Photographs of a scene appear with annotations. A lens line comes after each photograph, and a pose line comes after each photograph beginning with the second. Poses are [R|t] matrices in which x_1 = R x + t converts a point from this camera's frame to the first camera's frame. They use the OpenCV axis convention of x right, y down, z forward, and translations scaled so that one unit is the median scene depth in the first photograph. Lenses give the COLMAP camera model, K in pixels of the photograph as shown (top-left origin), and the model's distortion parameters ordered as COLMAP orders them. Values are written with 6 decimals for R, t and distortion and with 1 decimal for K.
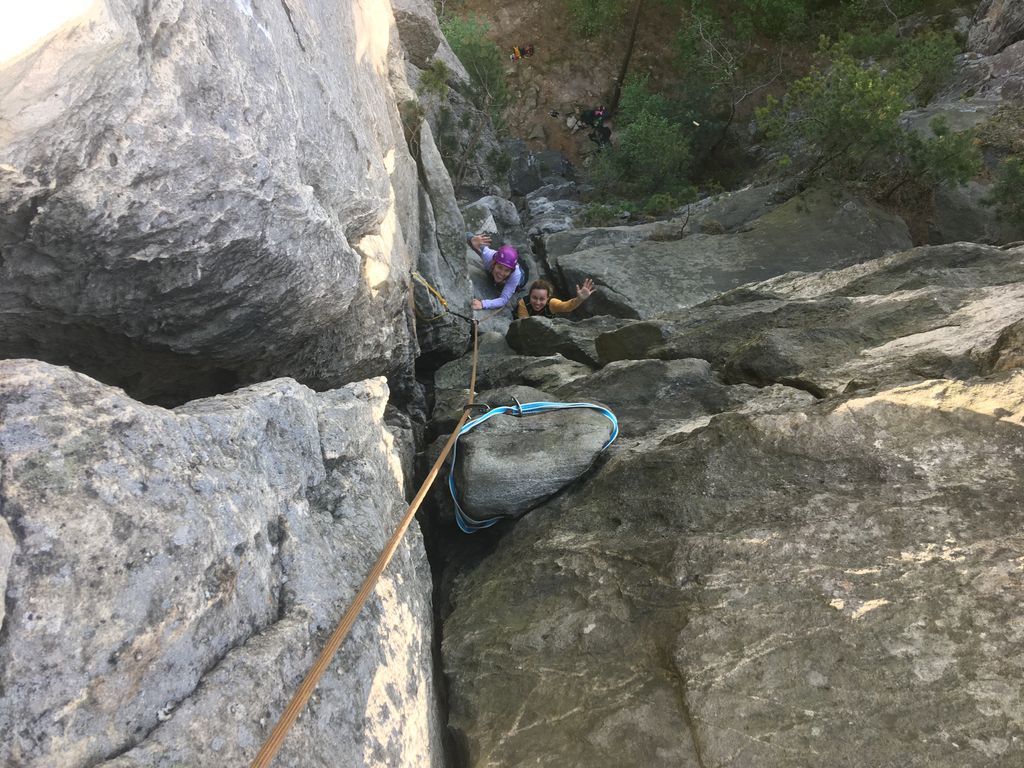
lens RADIAL K [[851.0, 0, 517.3], [0, 851.0, 387.9], [0, 0, 1]] dist [0.105559, -0.165038]
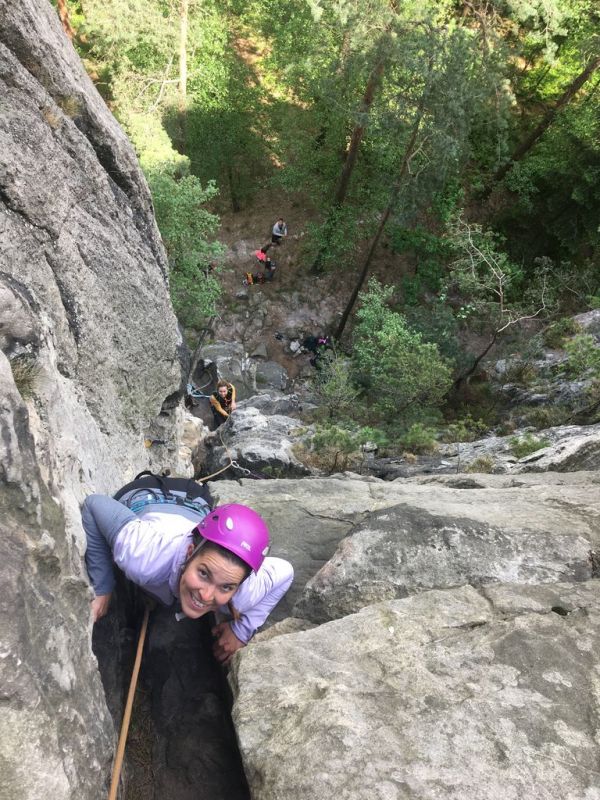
lens RADIAL K [[664.9, 0, 299.7], [0, 664.9, 402.6], [0, 0, 1]] dist [0.105559, -0.165038]
pose [[0.988738, 0.124685, 0.082766, 0.011915], [-0.101105, 0.964278, -0.244840, -0.051923], [-0.110338, 0.233715, 0.966024, 0.250605]]
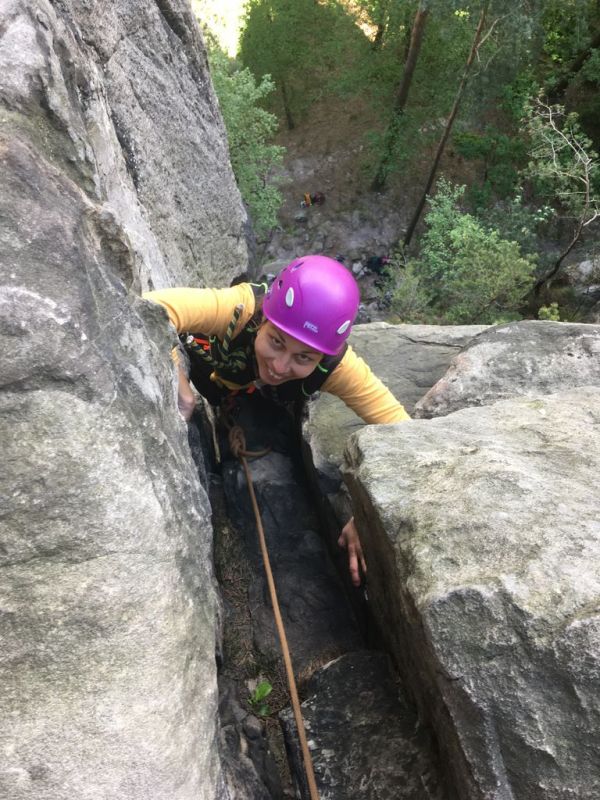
lens RADIAL K [[664.9, 0, 298.0], [0, 664.9, 407.7], [0, 0, 1]] dist [0.105559, -0.165038]
pose [[0.996602, 0.082326, -0.002496, 0.010549], [-0.081902, 0.987357, -0.135715, -0.042043], [-0.008709, 0.135458, 0.990745, 0.262988]]
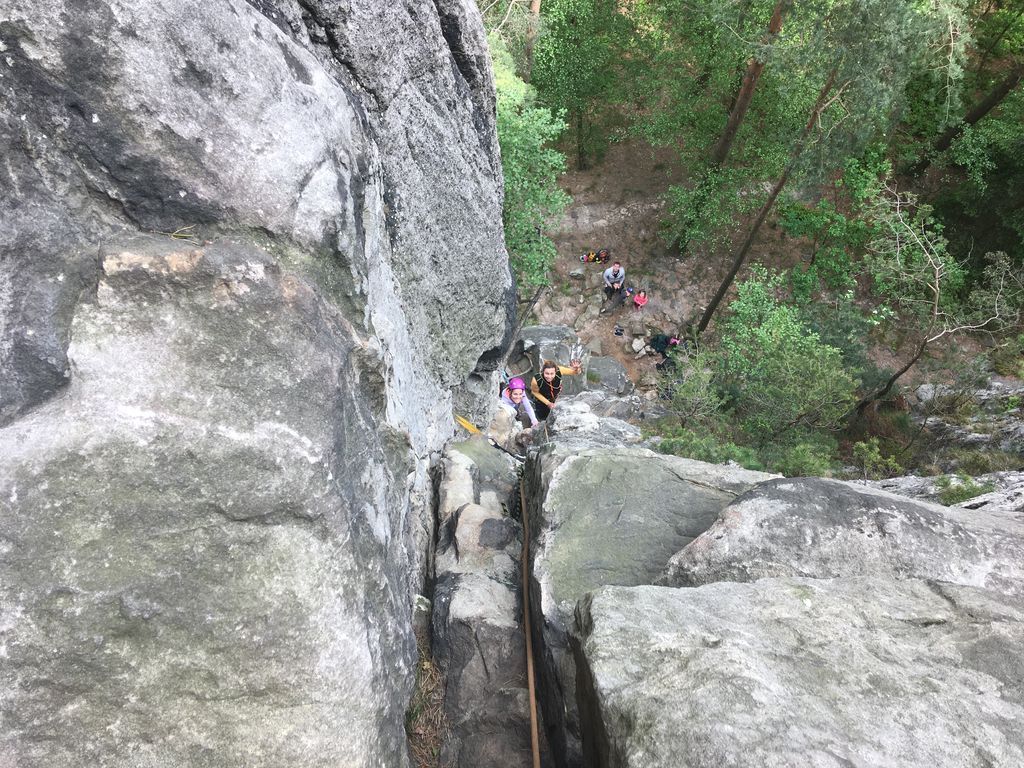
lens RADIAL K [[851.0, 0, 509.9], [0, 851.0, 385.0], [0, 0, 1]] dist [0.105559, -0.165038]
pose [[0.970209, 0.232745, -0.067263, 0.010338], [-0.242257, 0.934818, -0.259666, -0.043639], [0.002443, 0.268225, 0.963353, 0.256183]]
